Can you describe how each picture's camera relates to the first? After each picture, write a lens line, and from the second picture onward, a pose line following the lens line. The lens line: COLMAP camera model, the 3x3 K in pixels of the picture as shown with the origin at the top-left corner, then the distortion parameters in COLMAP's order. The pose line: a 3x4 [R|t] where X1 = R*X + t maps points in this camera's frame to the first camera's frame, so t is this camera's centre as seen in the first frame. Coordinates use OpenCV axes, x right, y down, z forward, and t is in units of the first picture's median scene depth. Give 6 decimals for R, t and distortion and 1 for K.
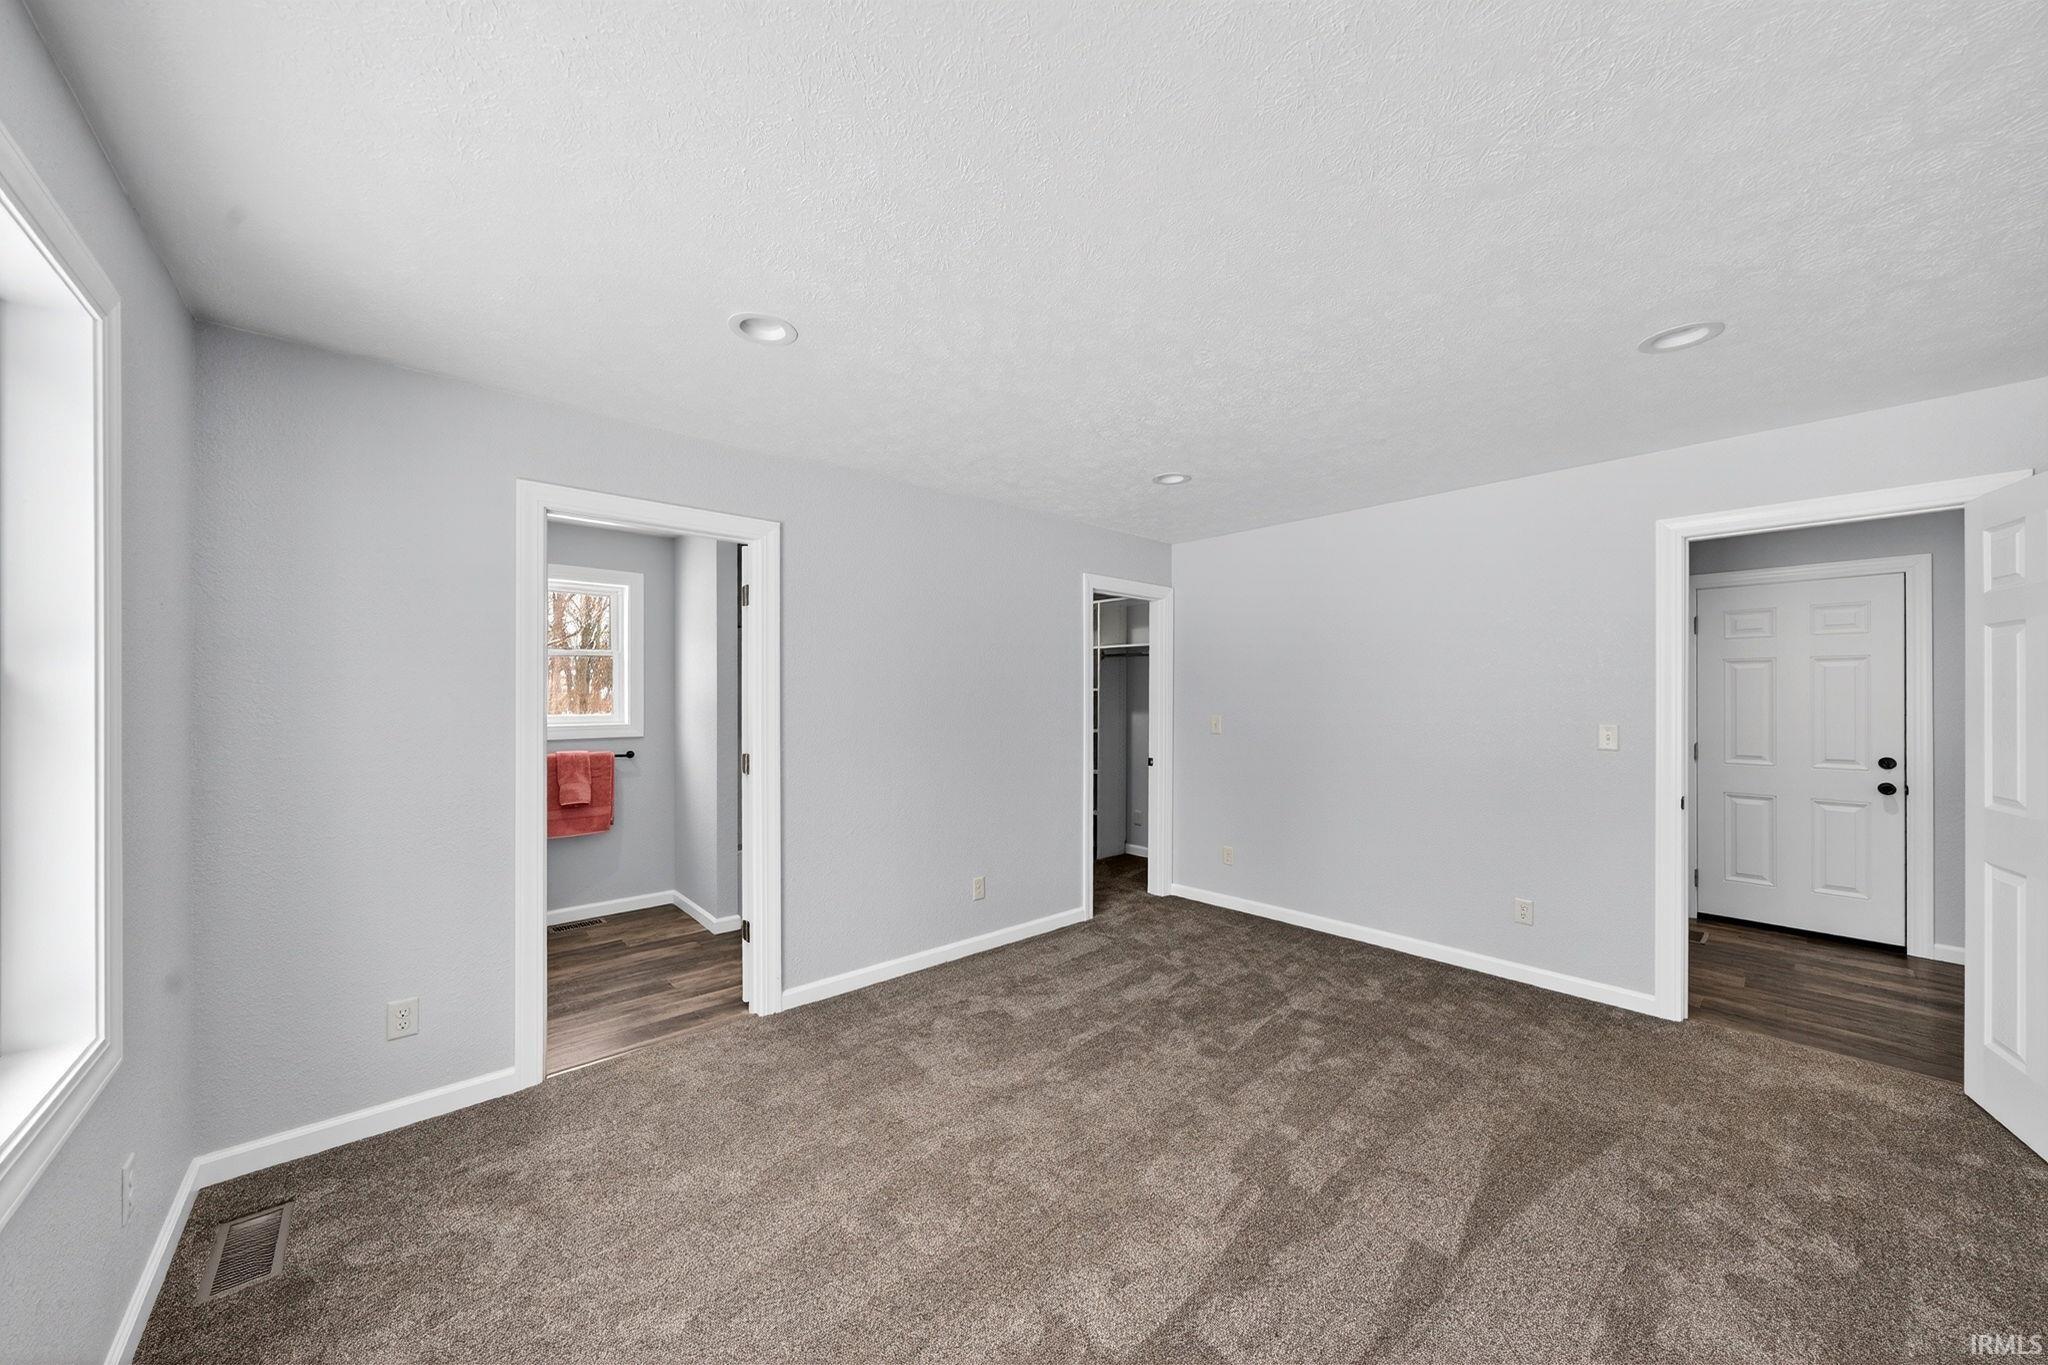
lens RADIAL K [[705.2, 0, 1017.4], [0, 705.2, 690.3], [0, 0, 1]] dist [-0.002809, 0.001338]
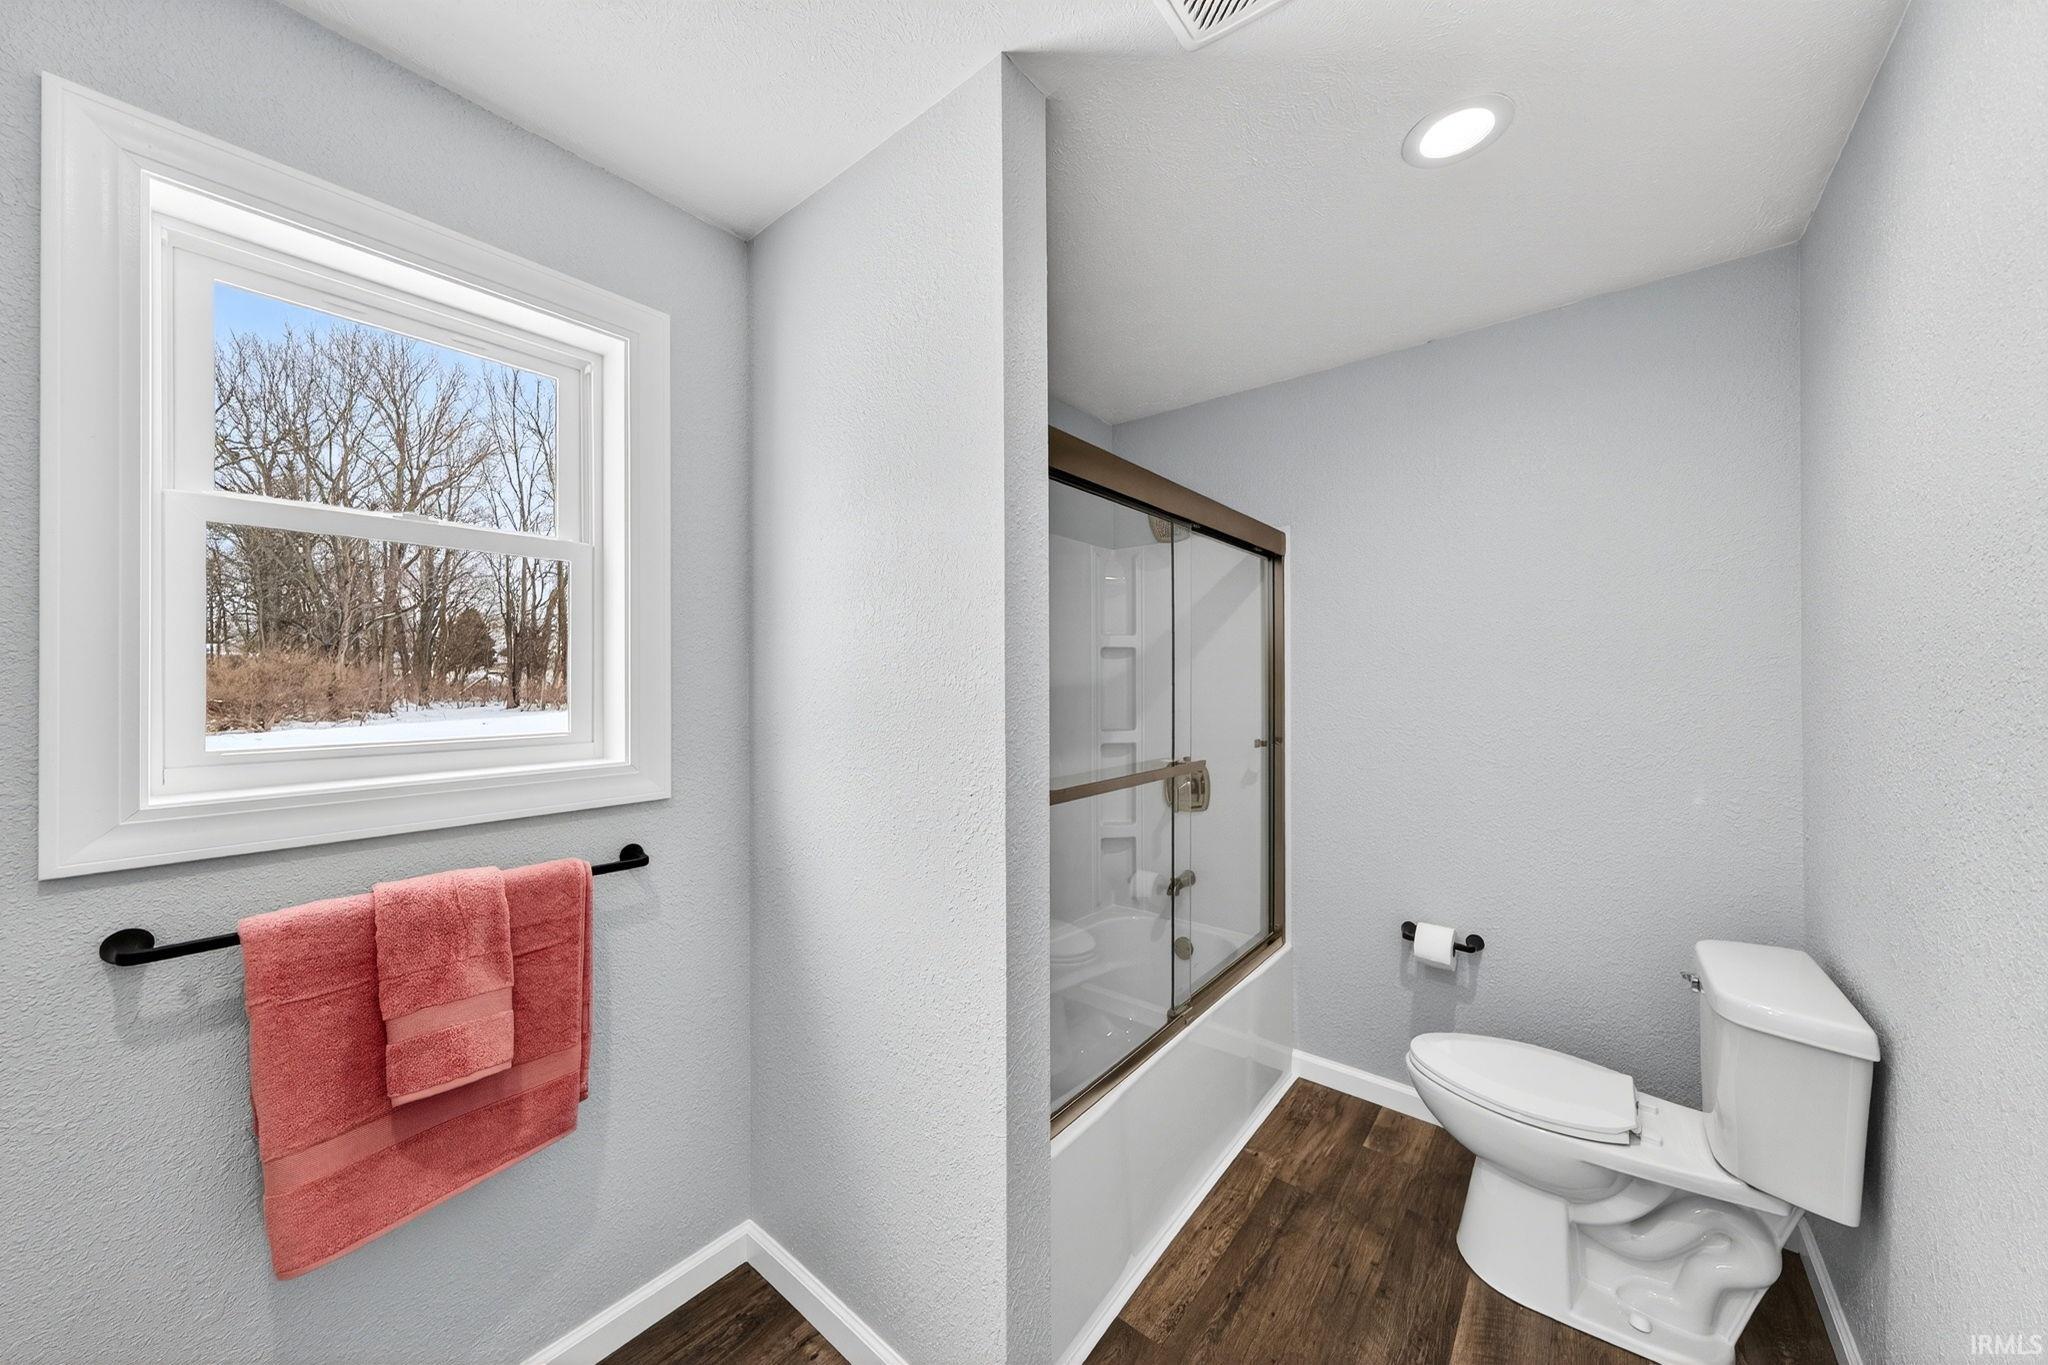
lens RADIAL K [[705.2, 0, 1028.9], [0, 705.2, 674.8], [0, 0, 1]] dist [-0.002809, 0.001338]
pose [[0.987462, 0.000196, 0.157859, -0.428819], [-0.000162, 1.000000, -0.000228, 0.006746], [-0.157859, 0.000199, 0.987462, 0.662784]]
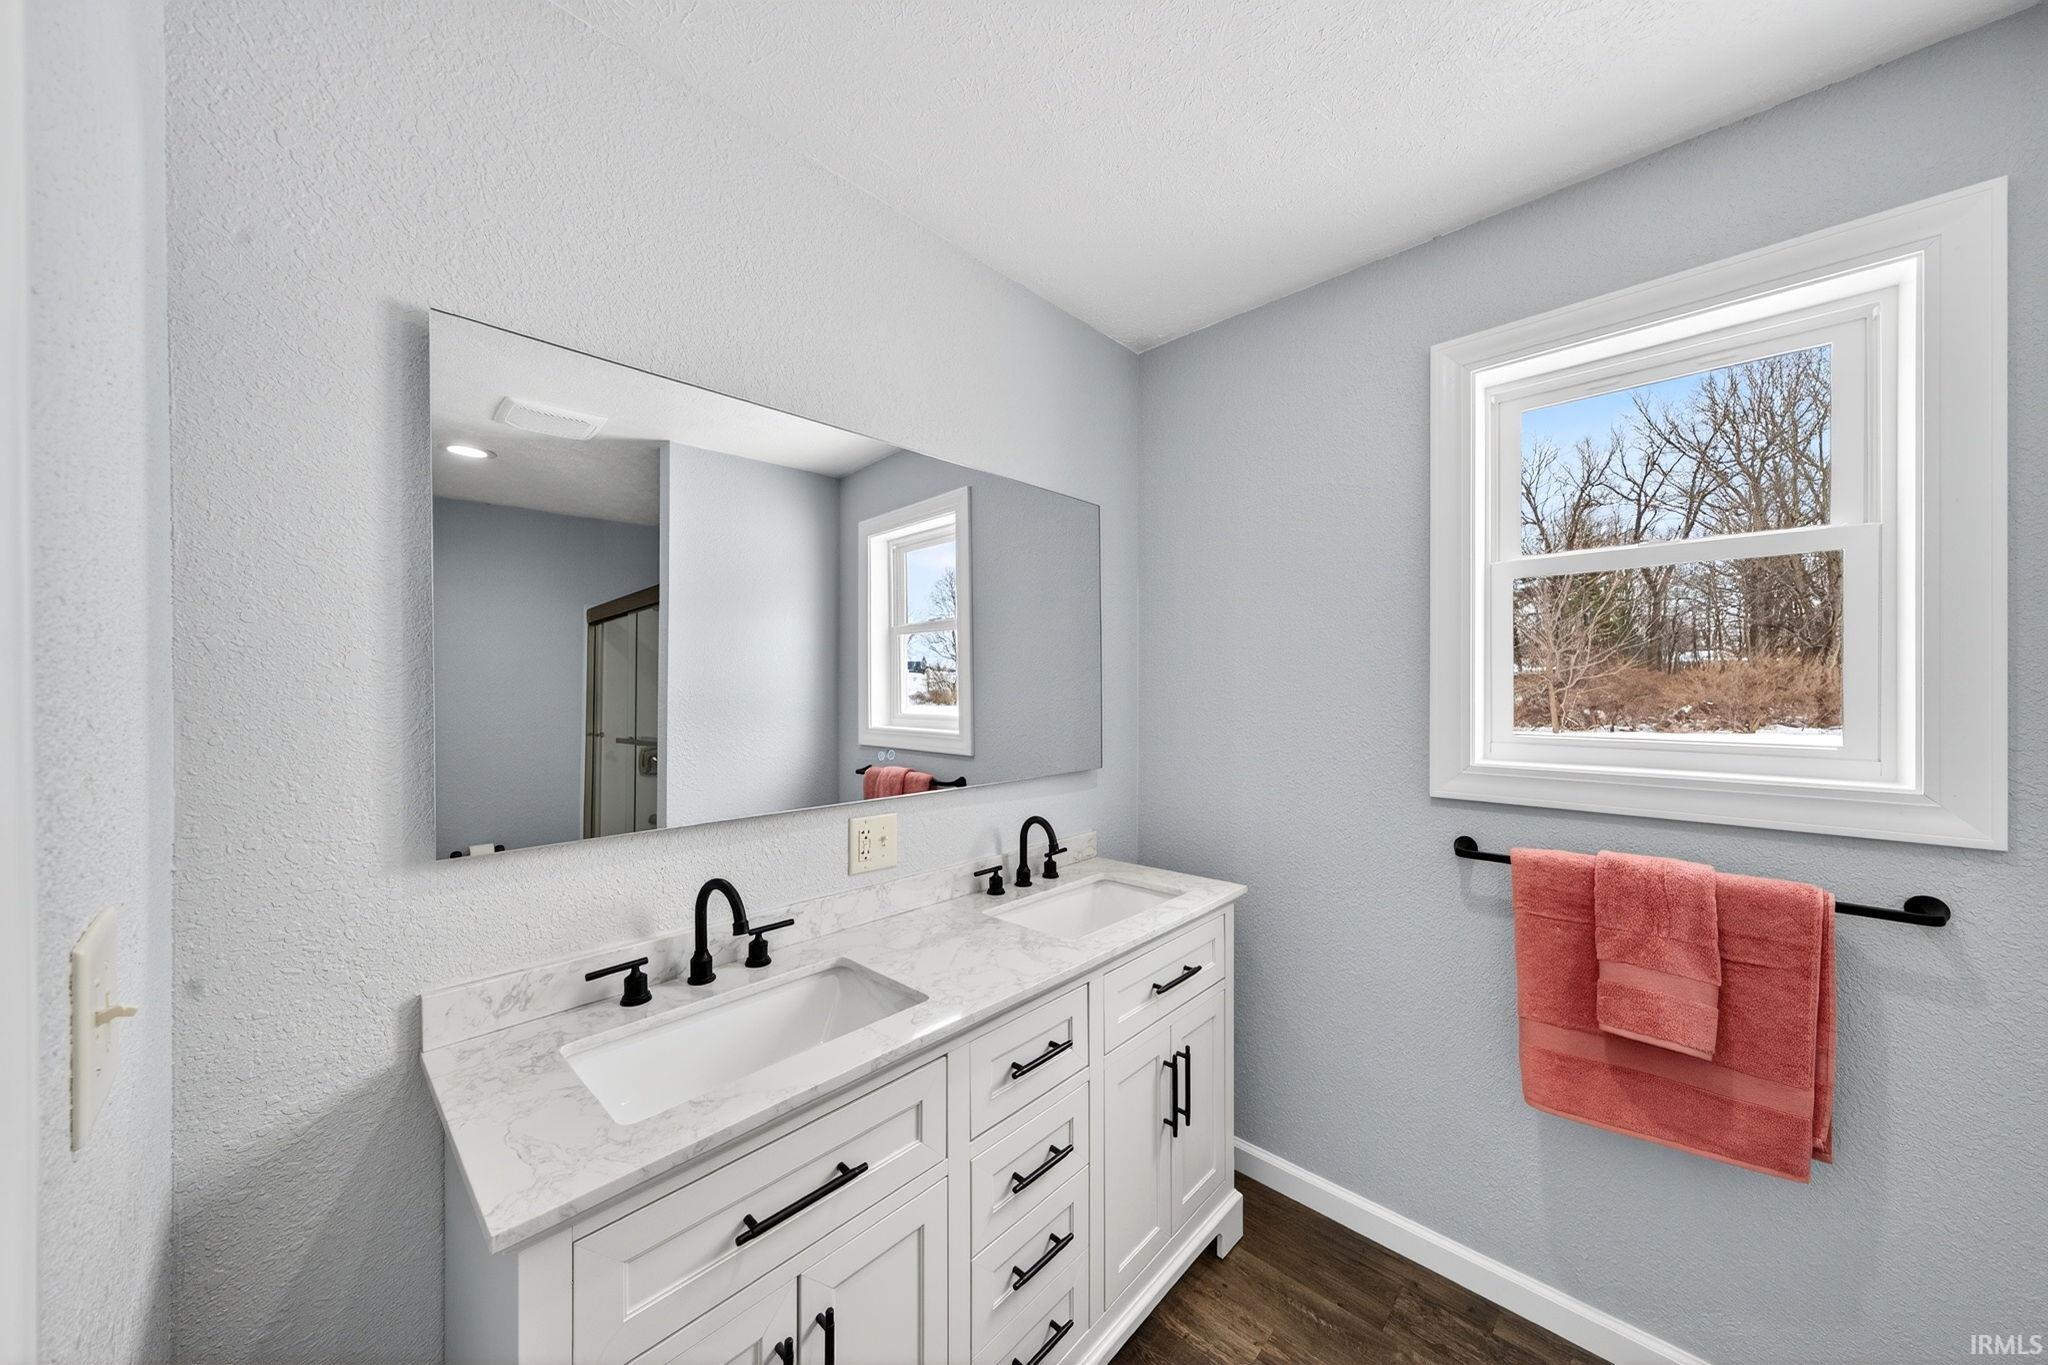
lens RADIAL K [[705.2, 0, 1012.8], [0, 705.2, 682.6], [0, 0, 1]] dist [-0.002809, 0.001338]
pose [[0.072530, -0.001596, -0.997365, -0.325368], [0.006192, 0.999980, -0.001150, 0.005754], [0.997347, -0.006092, 0.072538, 0.665195]]
